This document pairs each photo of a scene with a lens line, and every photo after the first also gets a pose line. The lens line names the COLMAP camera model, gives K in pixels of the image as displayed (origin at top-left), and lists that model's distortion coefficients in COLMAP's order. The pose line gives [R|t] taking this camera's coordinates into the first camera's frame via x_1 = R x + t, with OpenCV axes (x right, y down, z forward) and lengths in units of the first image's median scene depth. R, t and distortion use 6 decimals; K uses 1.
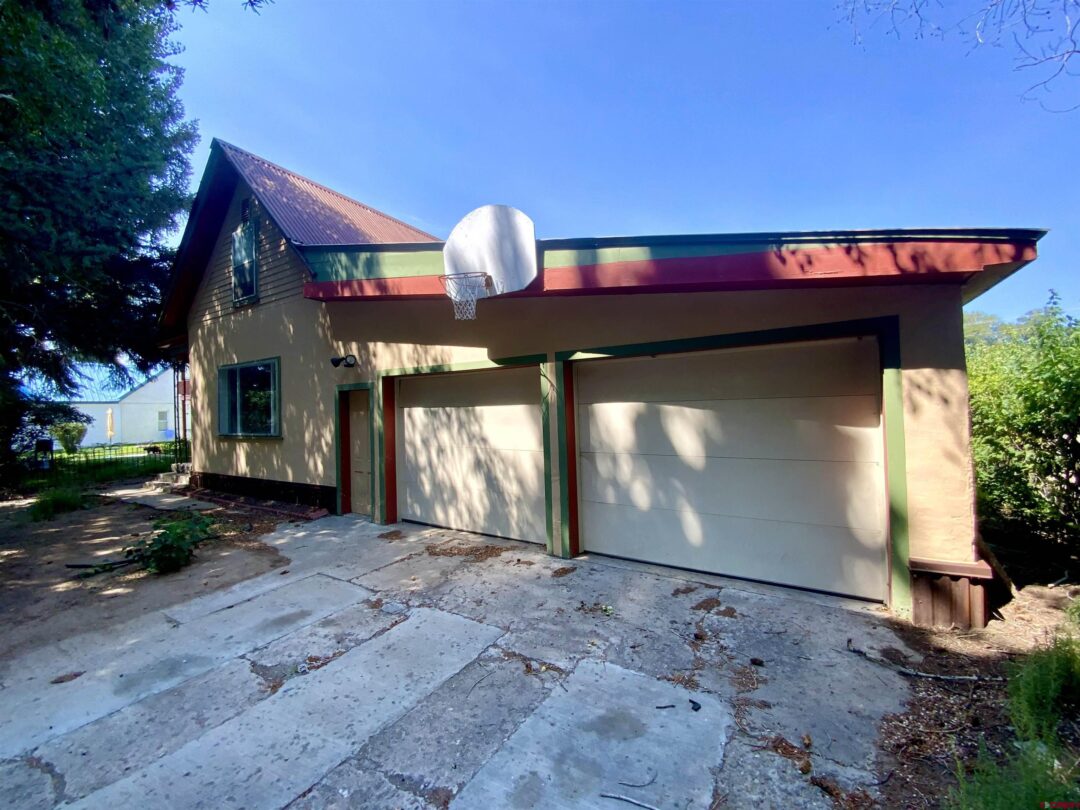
lens RADIAL K [[440.6, 0, 535.8], [0, 440.6, 403.4], [0, 0, 1]] dist [0.030092, -0.000176]
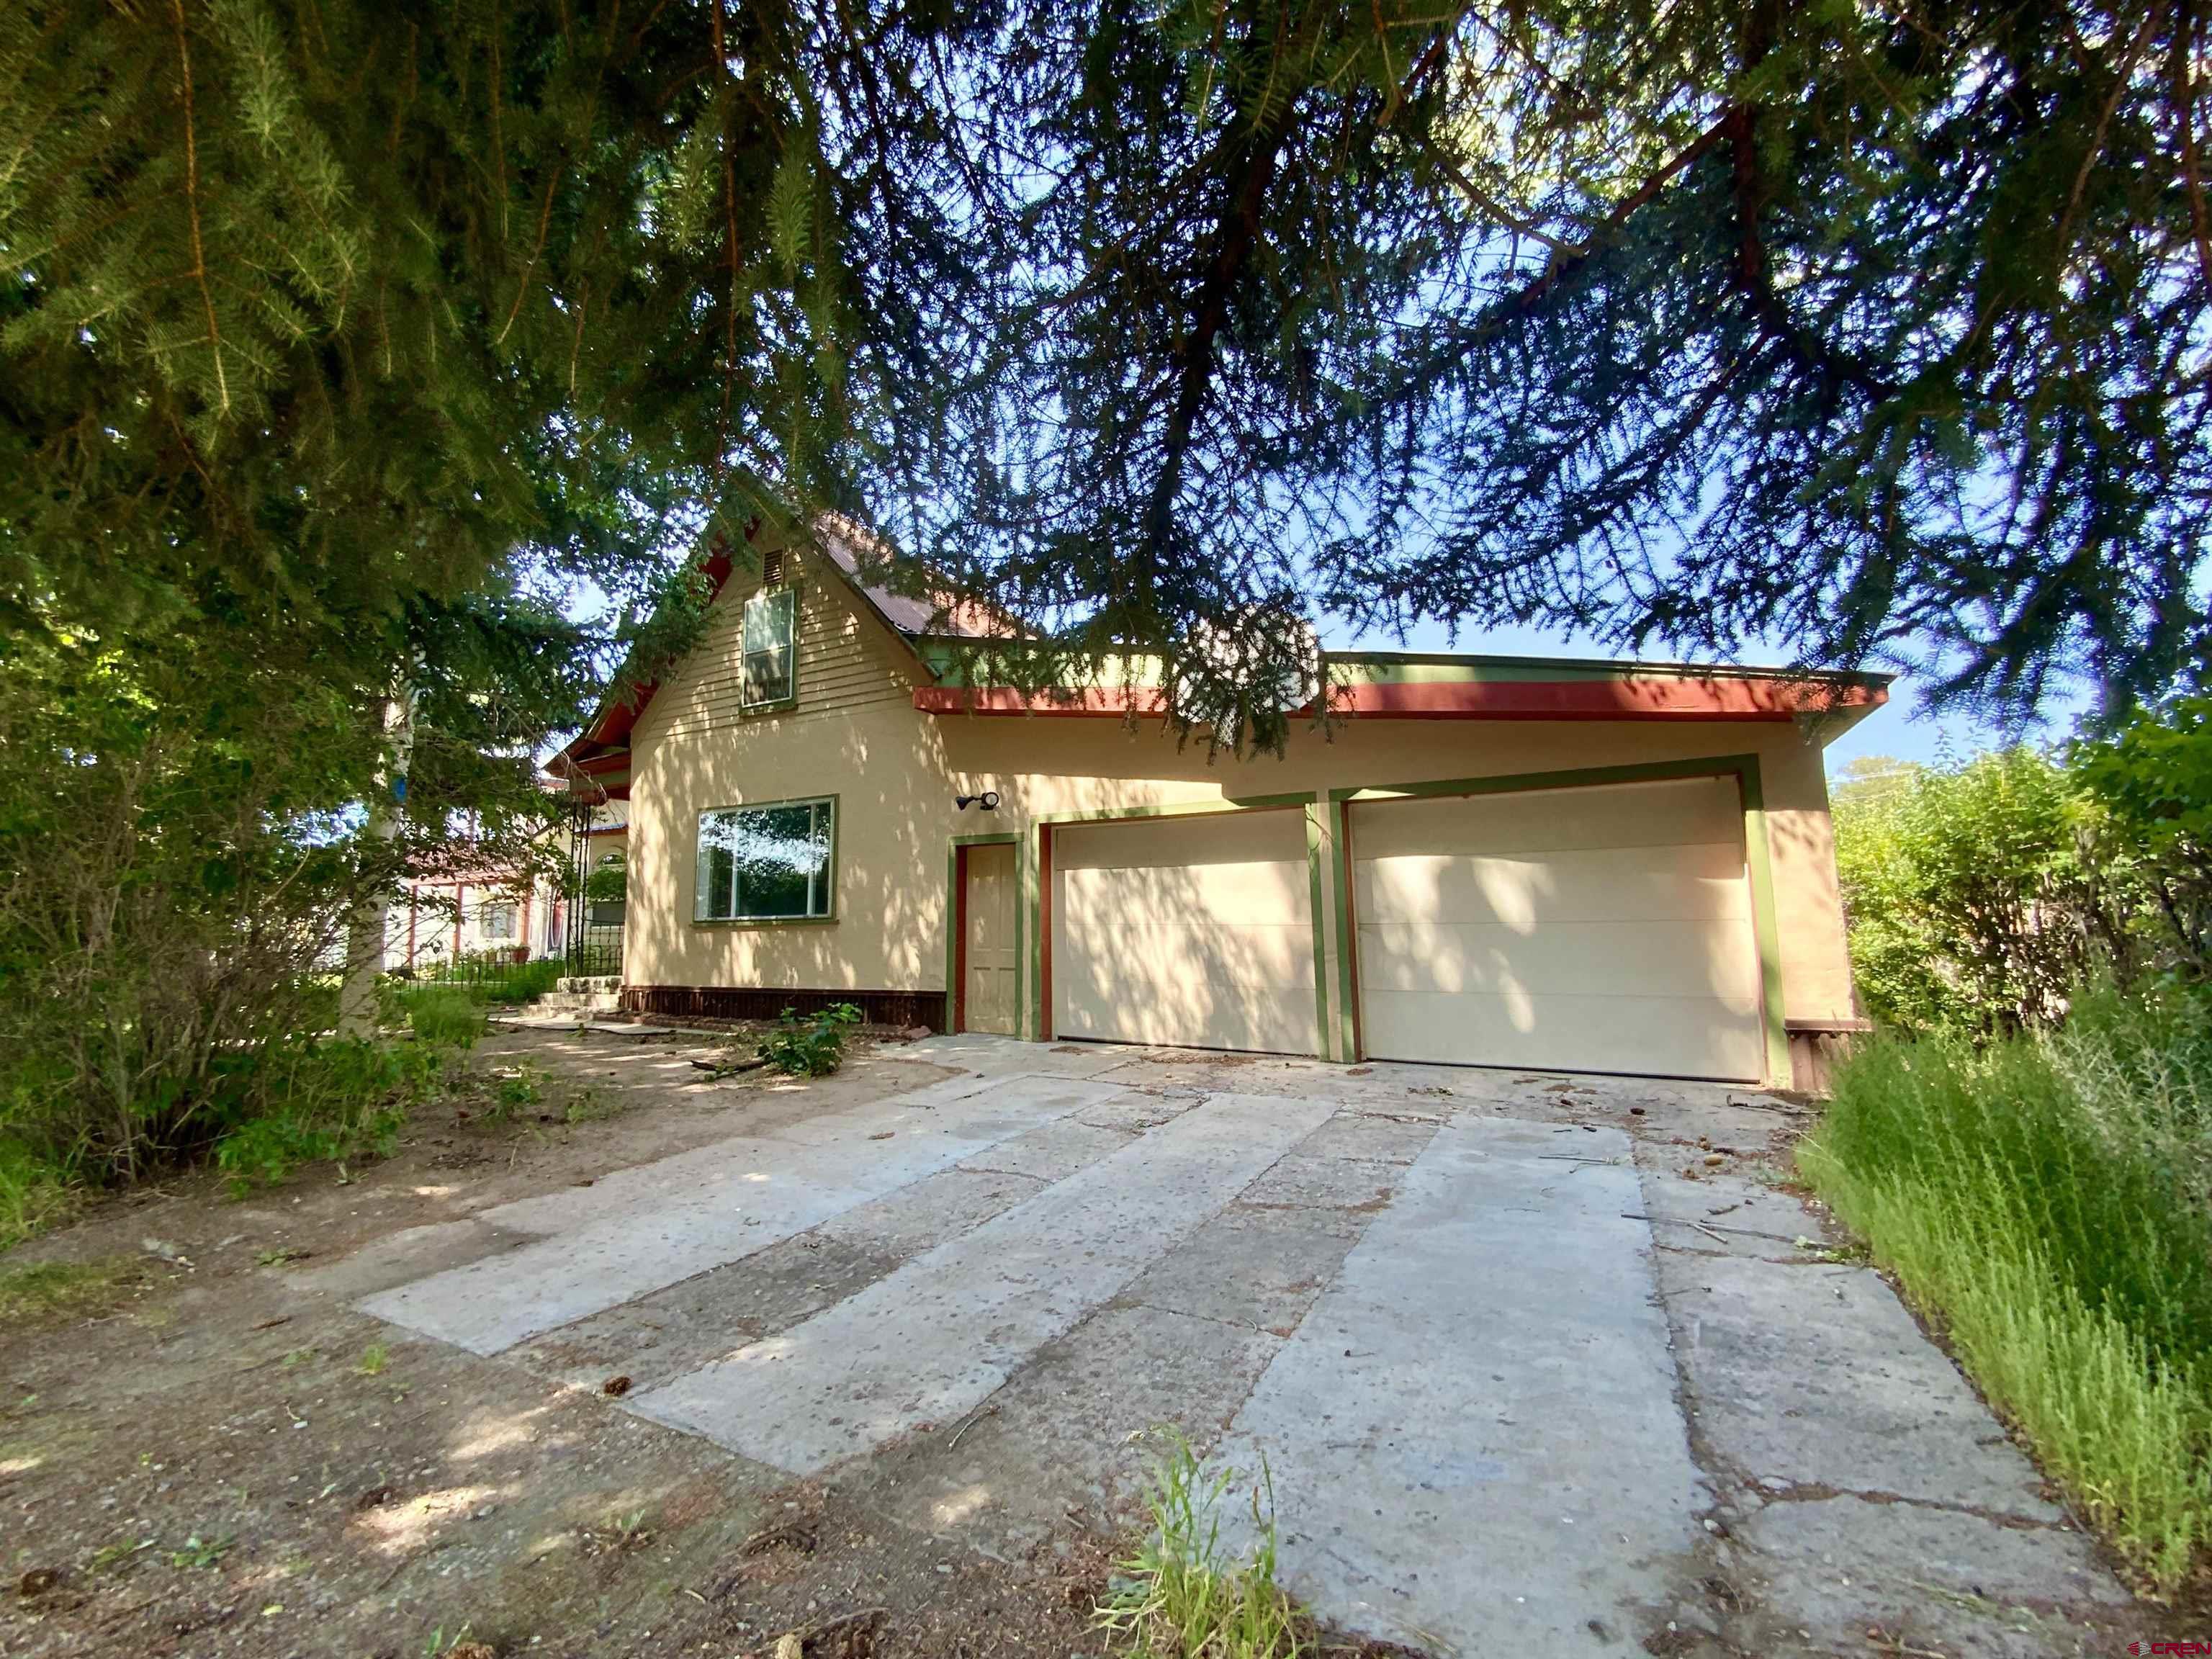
lens RADIAL K [[894.1, 0, 1109.5], [0, 894.1, 836.7], [0, 0, 1]] dist [0.073804, -0.000237]
pose [[0.994860, 0.023481, 0.098498, -0.410576], [-0.013783, 0.995090, -0.098011, 0.105146], [-0.100315, 0.096150, 0.990299, -0.432428]]
